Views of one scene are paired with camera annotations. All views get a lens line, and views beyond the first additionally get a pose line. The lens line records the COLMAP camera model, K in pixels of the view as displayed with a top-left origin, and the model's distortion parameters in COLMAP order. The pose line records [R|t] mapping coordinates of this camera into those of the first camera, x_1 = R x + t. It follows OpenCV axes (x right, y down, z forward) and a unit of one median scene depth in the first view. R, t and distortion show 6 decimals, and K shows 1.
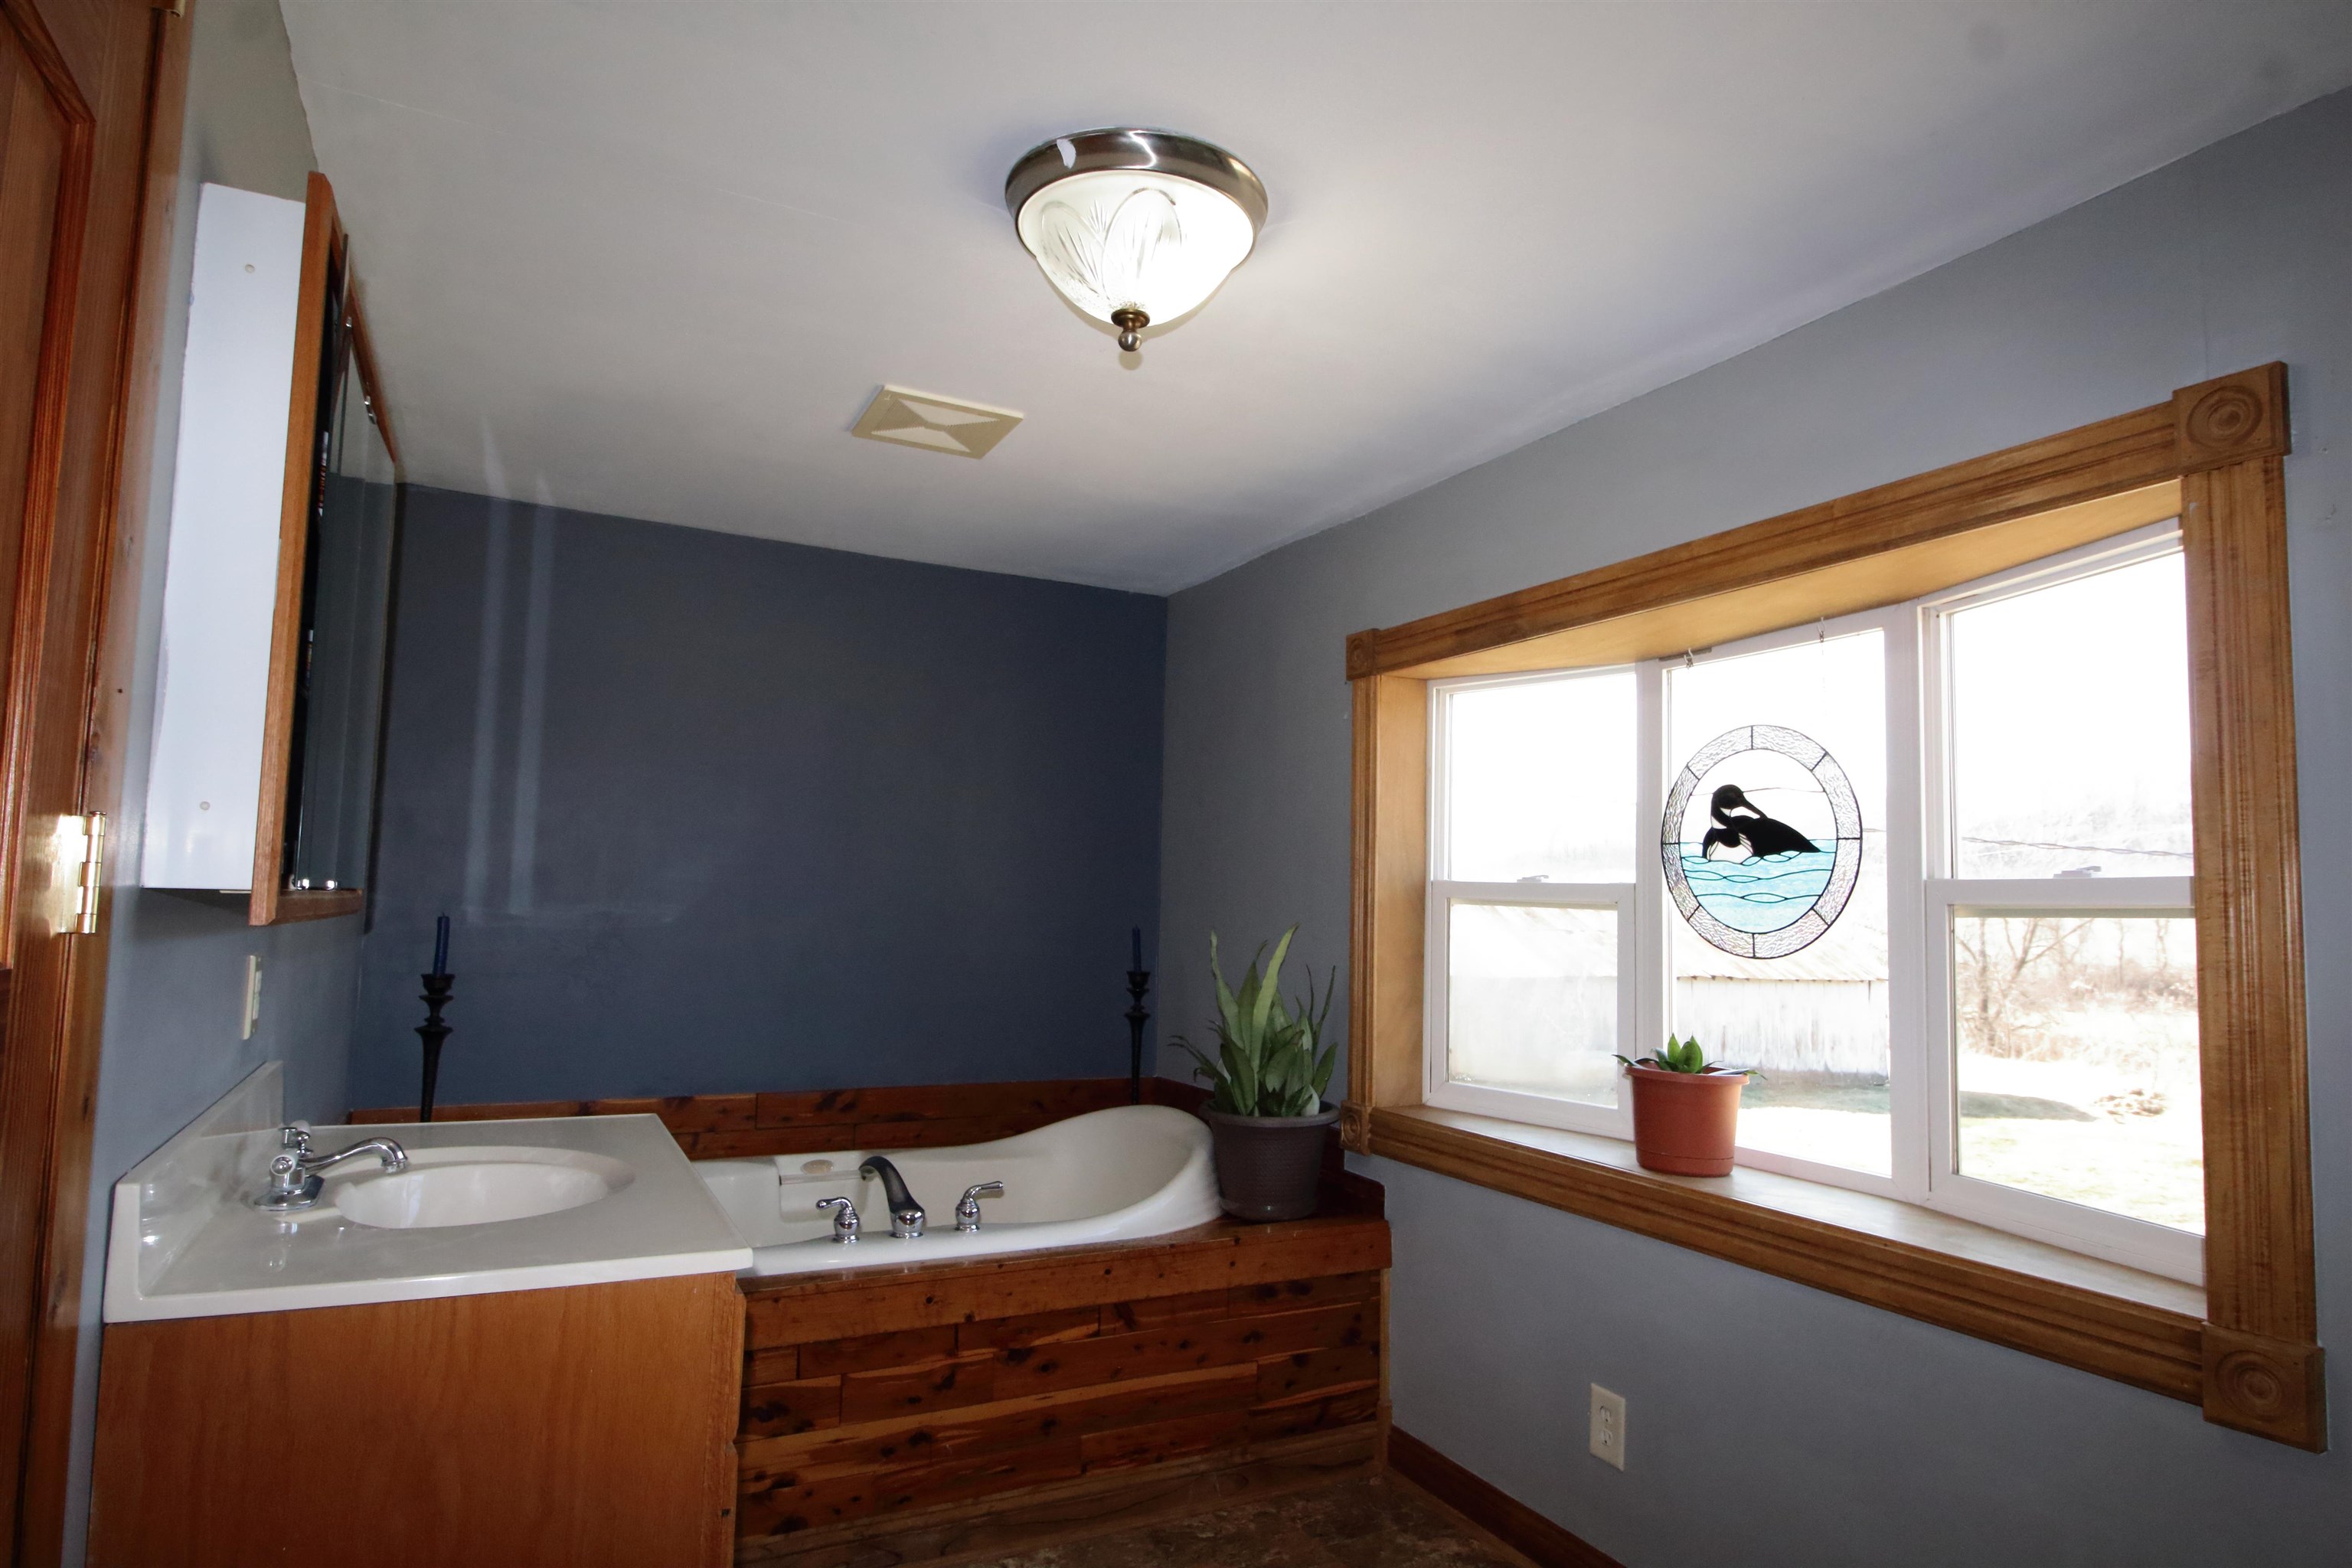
lens RADIAL K [[1348.7, 0, 1178.5], [0, 1348.7, 793.7], [0, 0, 1]] dist [0.000158, -0.000842]
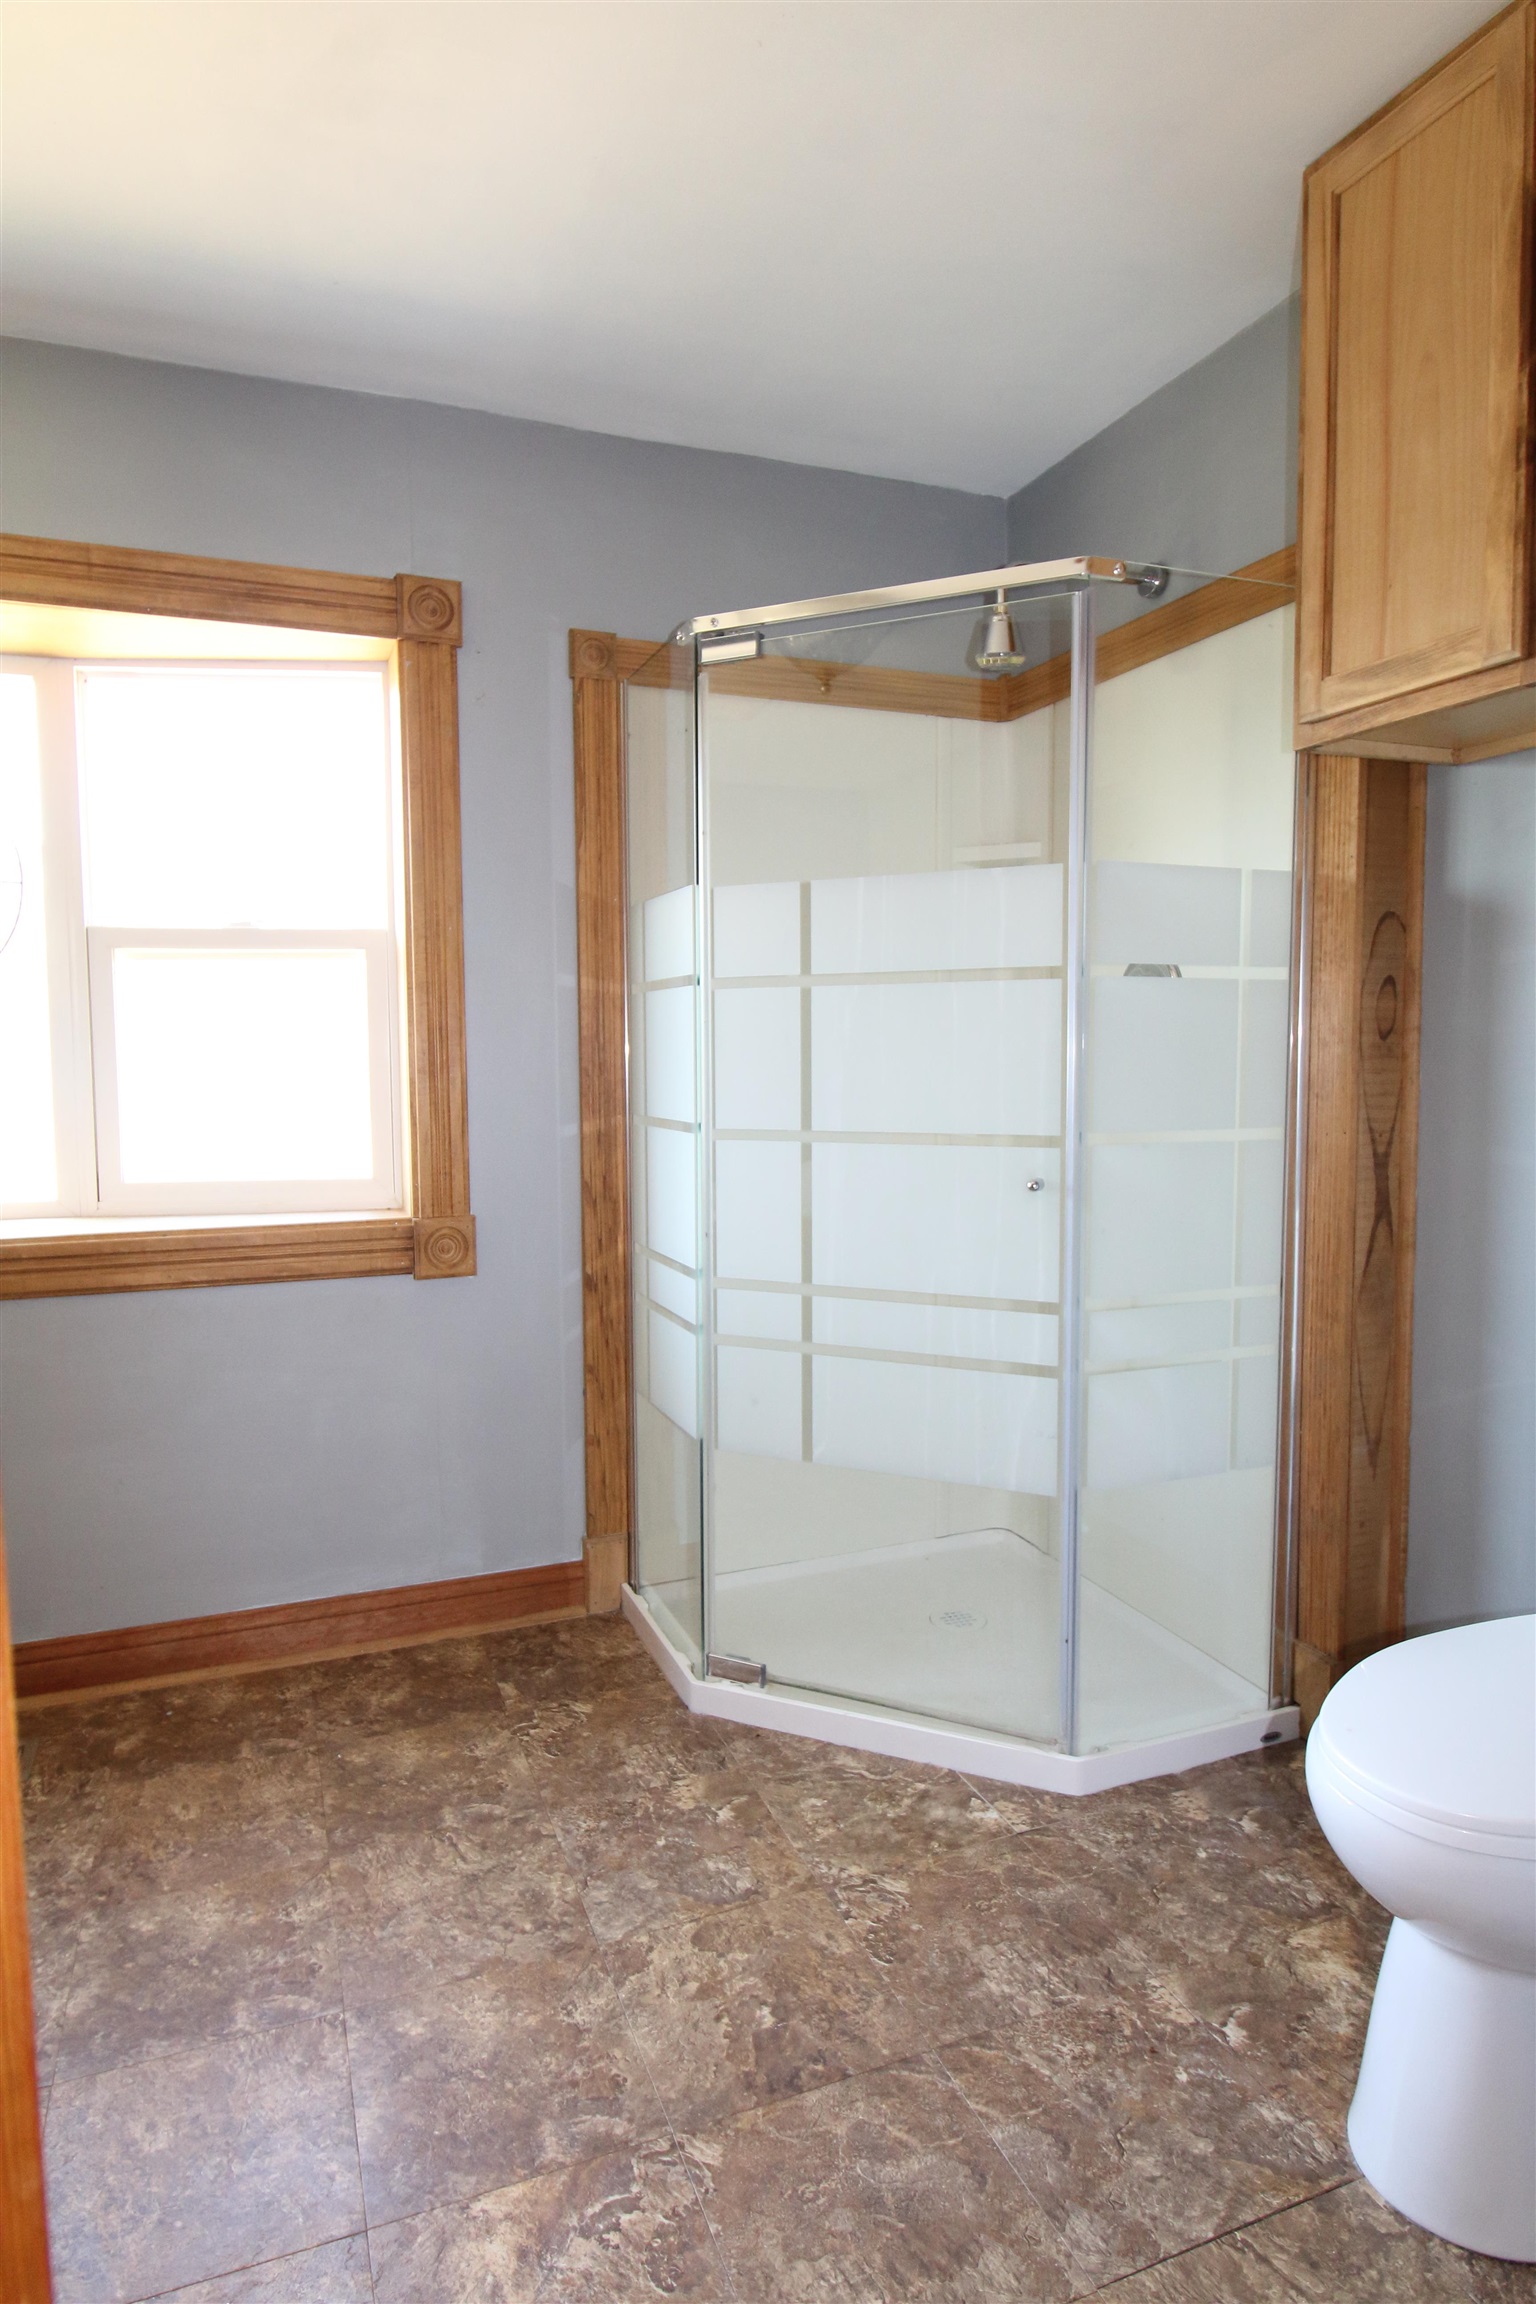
lens RADIAL K [[1321.2, 0, 768.0], [0, 1321.2, 1152.0], [0, 0, 1]] dist [0.000158, -0.000842]
pose [[0.086538, -0.099482, 0.991269, -0.615558], [-0.075016, 0.991526, 0.106057, 0.114747], [-0.993420, -0.083539, 0.078342, 0.446594]]
